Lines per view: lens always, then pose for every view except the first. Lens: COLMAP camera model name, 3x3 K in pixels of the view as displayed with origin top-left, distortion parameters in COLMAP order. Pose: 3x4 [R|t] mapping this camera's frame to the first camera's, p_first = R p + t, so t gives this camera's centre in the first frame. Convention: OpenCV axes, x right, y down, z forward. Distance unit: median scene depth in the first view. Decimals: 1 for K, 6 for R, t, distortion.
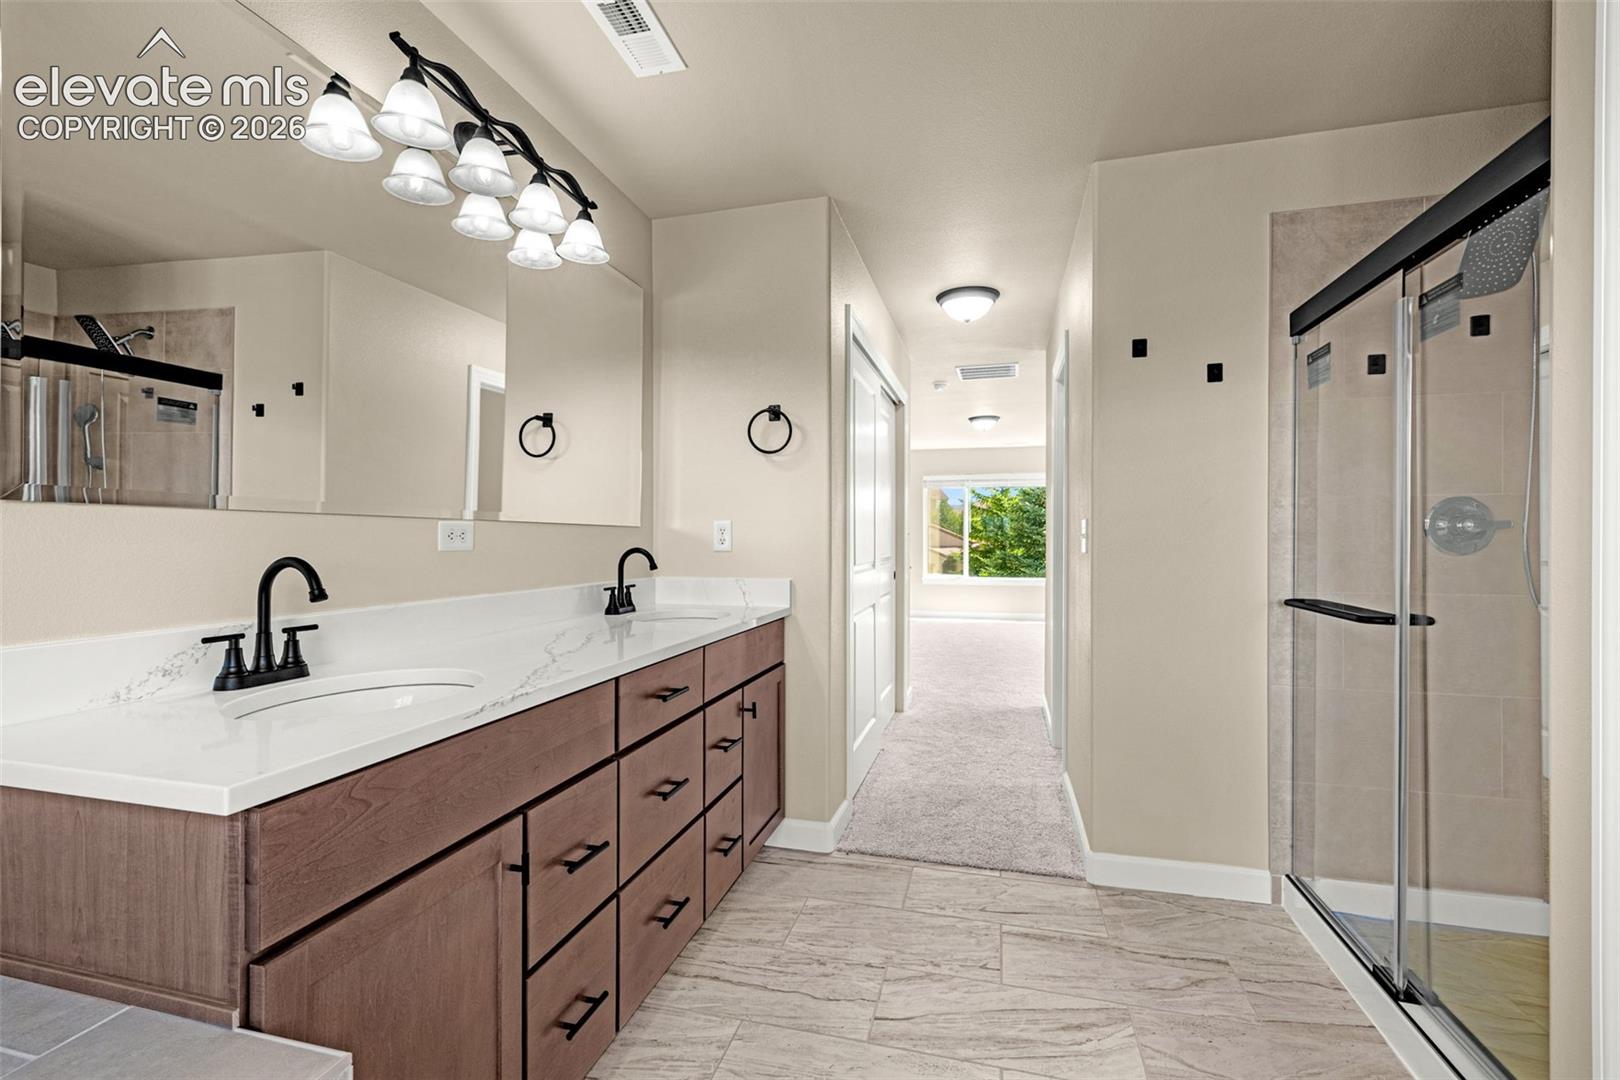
lens RADIAL K [[685.1, 0, 815.4], [0, 685.1, 539.8], [0, 0, 1]] dist [0.001956, 0.000183]
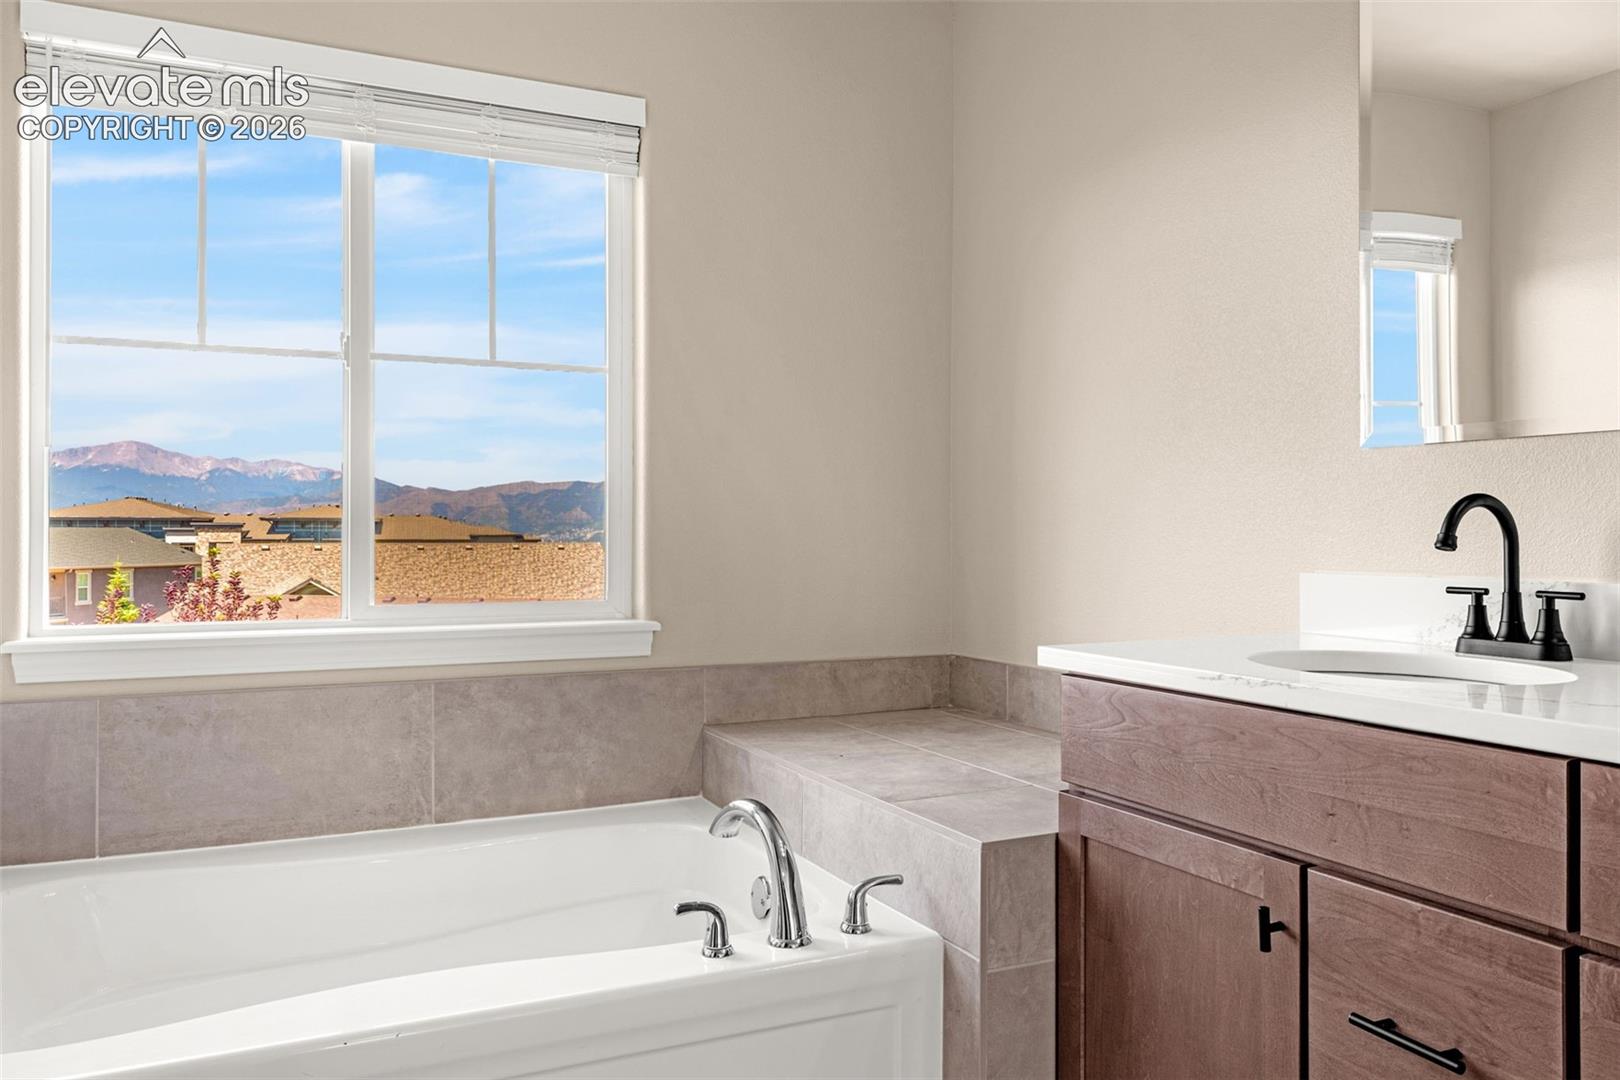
lens RADIAL K [[1186.5, 0, 805.2], [0, 1186.5, 539.4], [0, 0, 1]] dist [-0.031311, 0.001861]
pose [[-0.768623, -0.002663, -0.639697, 0.637581], [-0.000429, 0.999993, -0.003647, 0.078103], [0.639702, -0.002528, -0.768619, 1.463711]]
